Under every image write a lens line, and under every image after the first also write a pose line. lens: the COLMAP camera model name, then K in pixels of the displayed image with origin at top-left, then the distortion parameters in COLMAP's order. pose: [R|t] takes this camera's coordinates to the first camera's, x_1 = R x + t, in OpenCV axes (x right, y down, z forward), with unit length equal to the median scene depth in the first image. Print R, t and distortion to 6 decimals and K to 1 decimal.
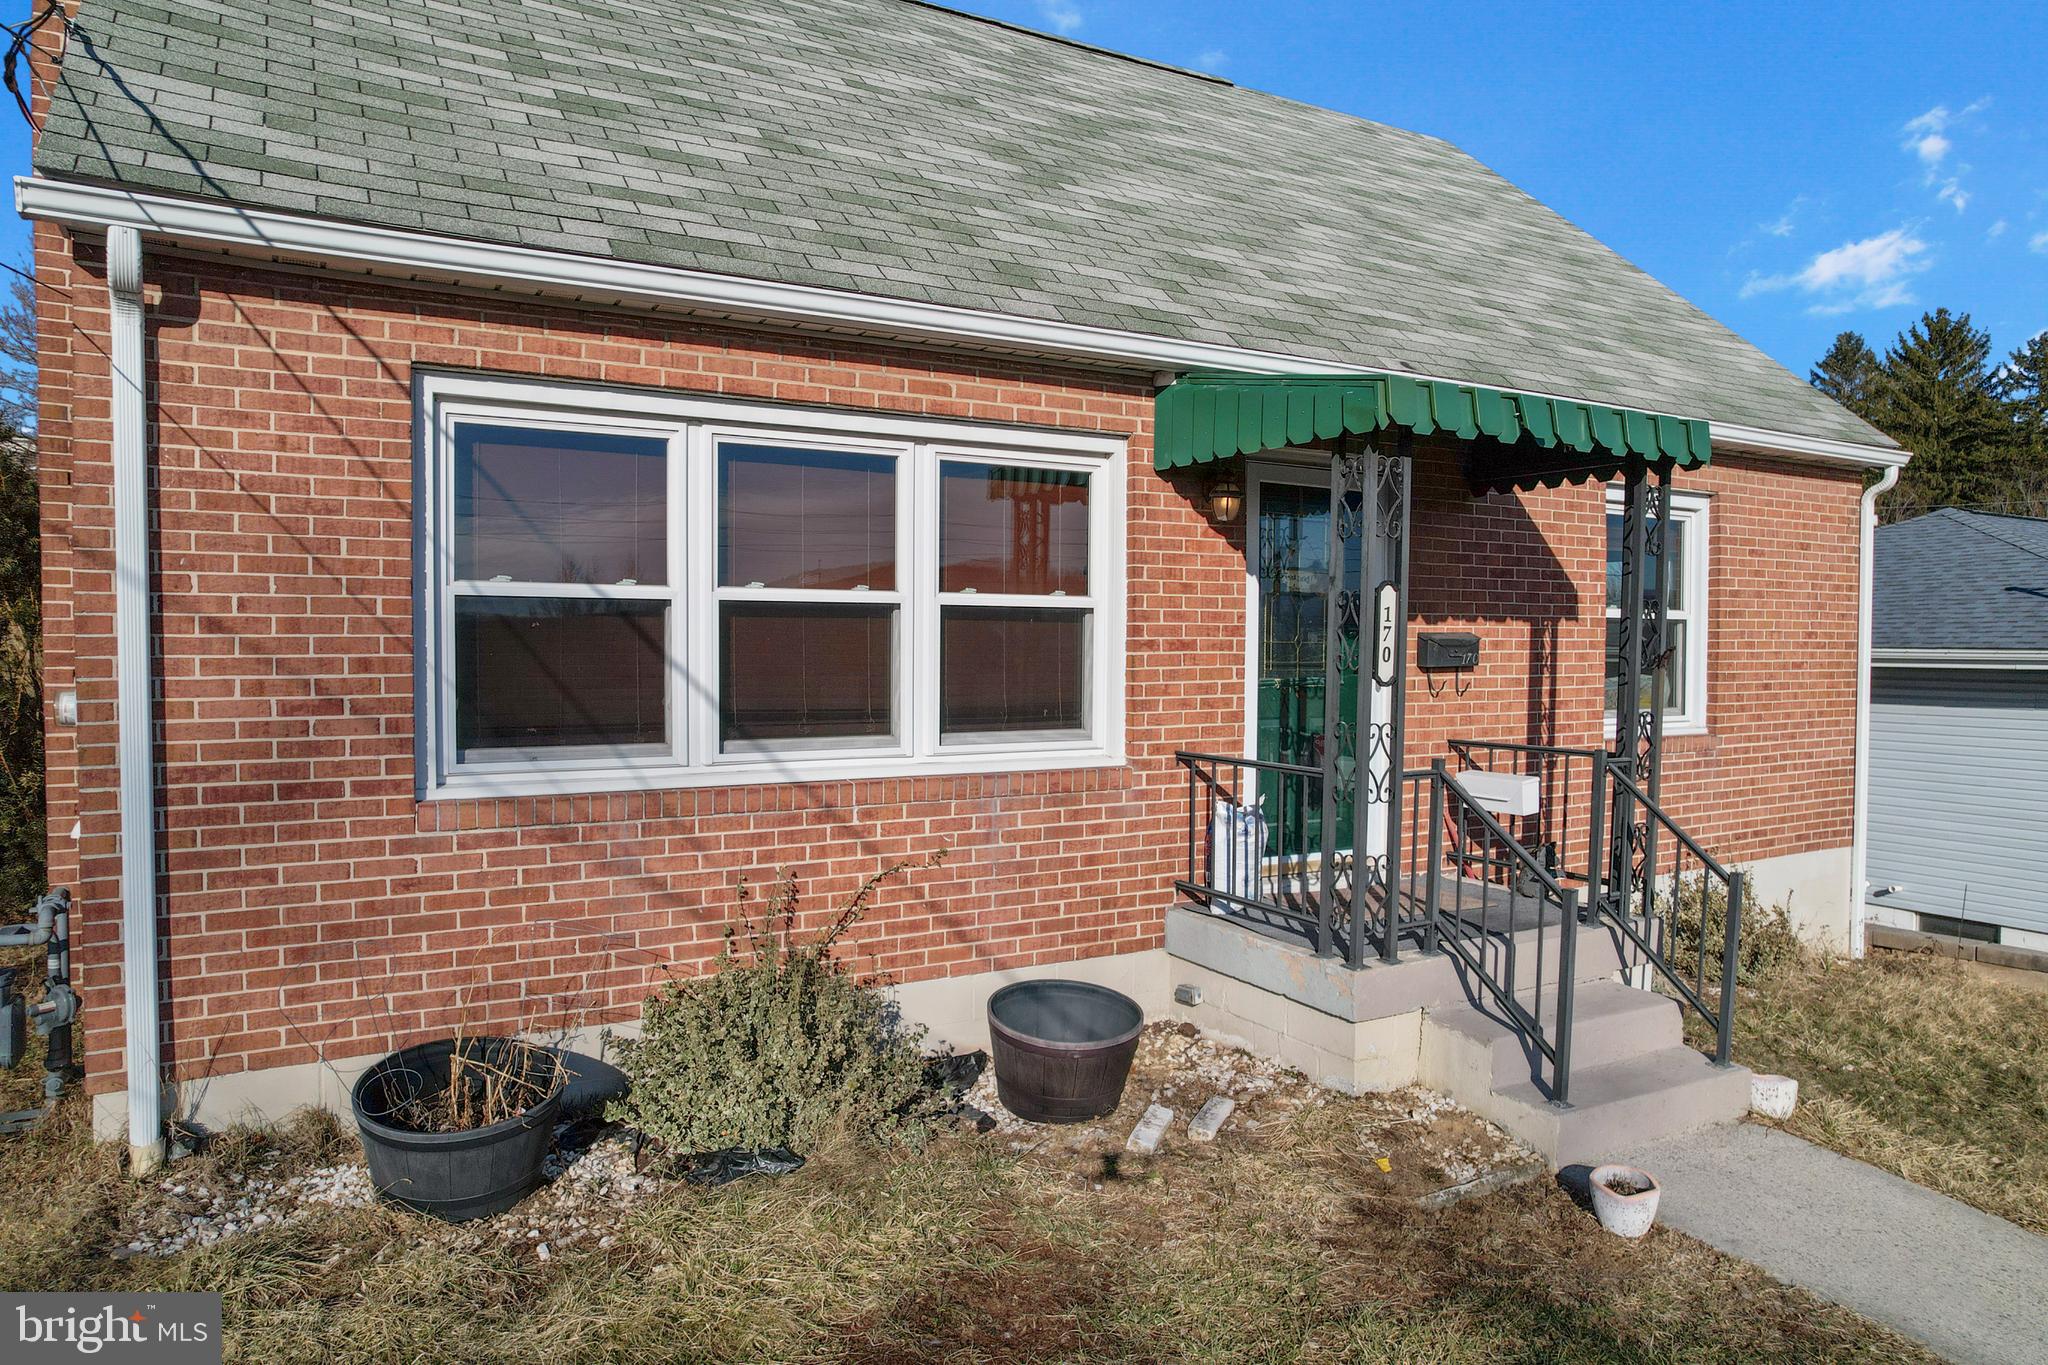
lens RADIAL K [[1304.5, 0, 1026.5], [0, 1304.5, 679.6], [0, 0, 1]] dist [-0.068757, 0.054497]
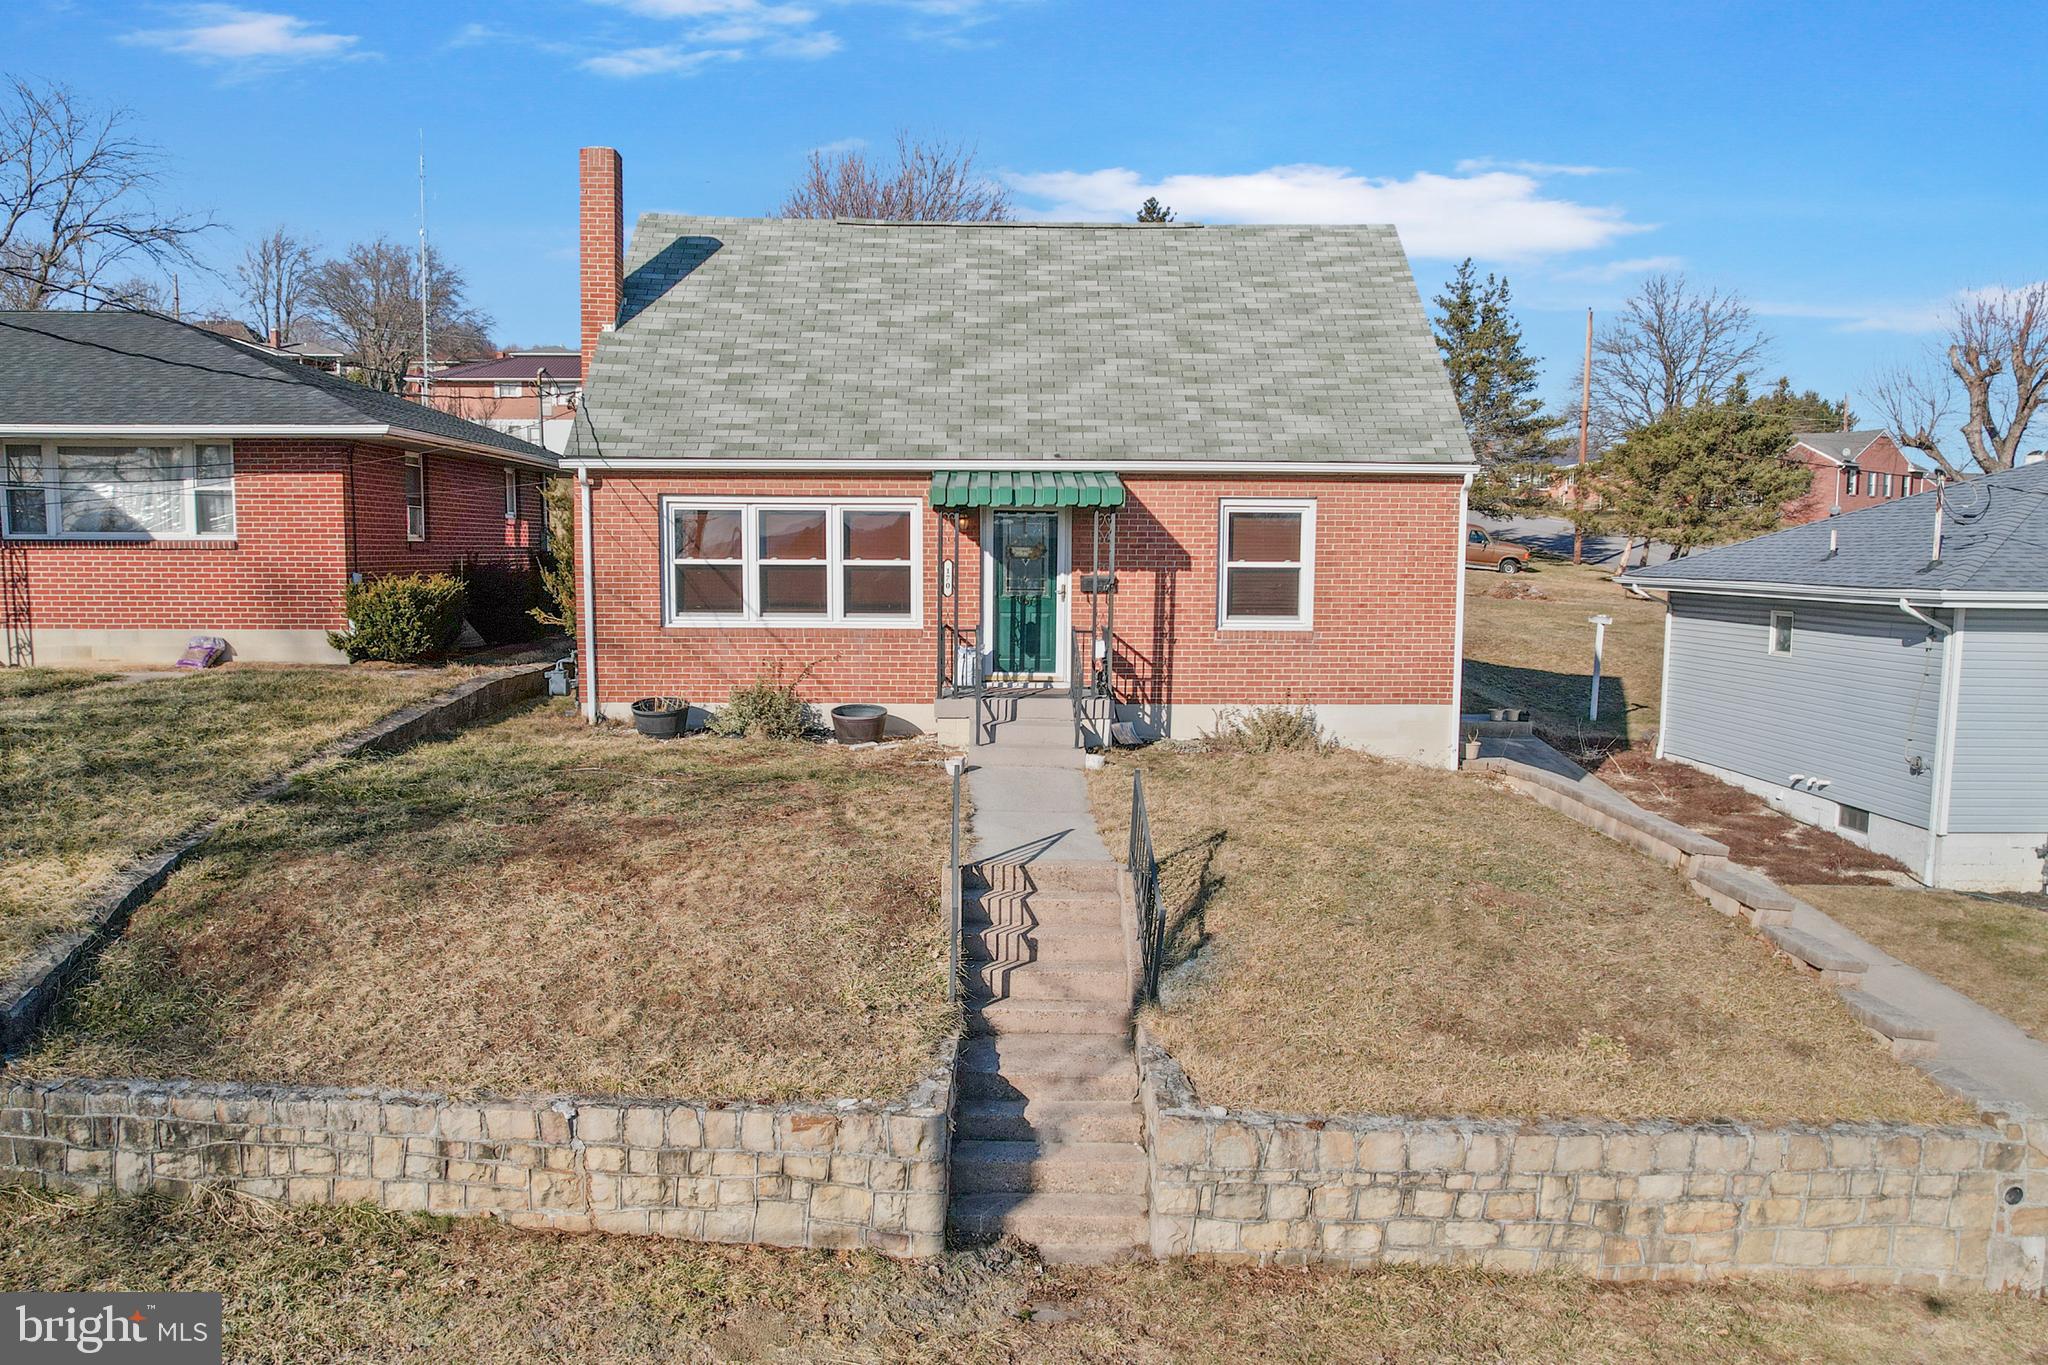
lens RADIAL K [[1596.4, 0, 1027.3], [0, 1596.4, 746.0], [0, 0, 1]] dist [-0.059675, 0.039092]
pose [[0.877949, 0.059205, -0.475079, 1.821617], [-0.016477, 0.995473, 0.093607, 0.000449], [0.478470, -0.074355, 0.874950, -1.692894]]
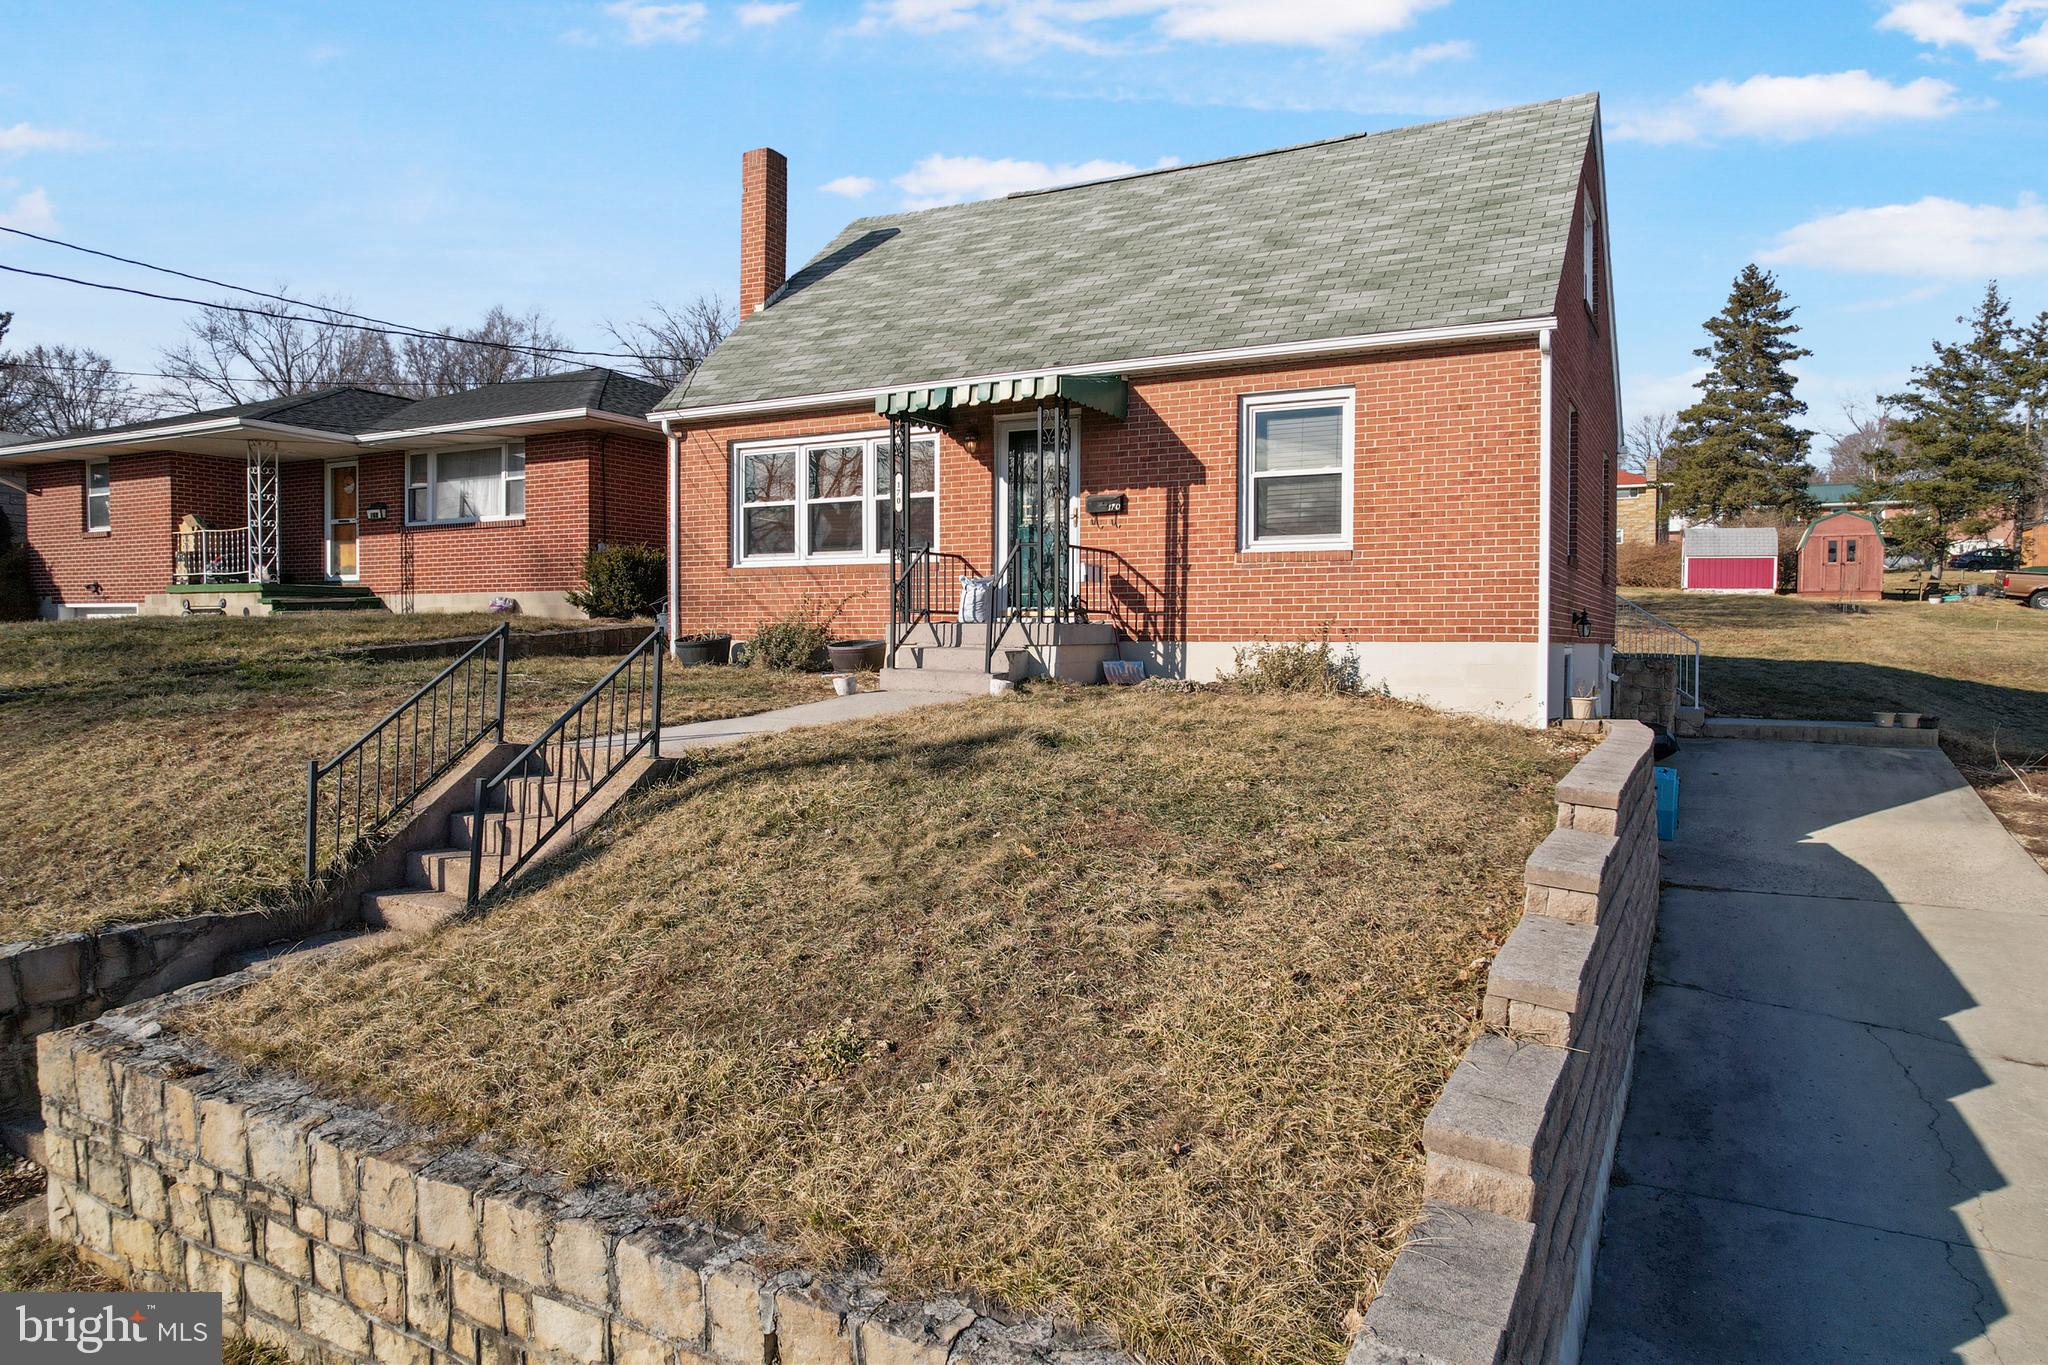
lens RADIAL K [[1304.5, 0, 1026.5], [0, 1304.5, 679.6], [0, 0, 1]] dist [-0.068757, 0.054497]
pose [[0.524495, 0.023222, -0.851097, 2.304028], [-0.026957, 0.999580, 0.010661, 0.265089], [0.850987, 0.017351, 0.524901, -0.111847]]
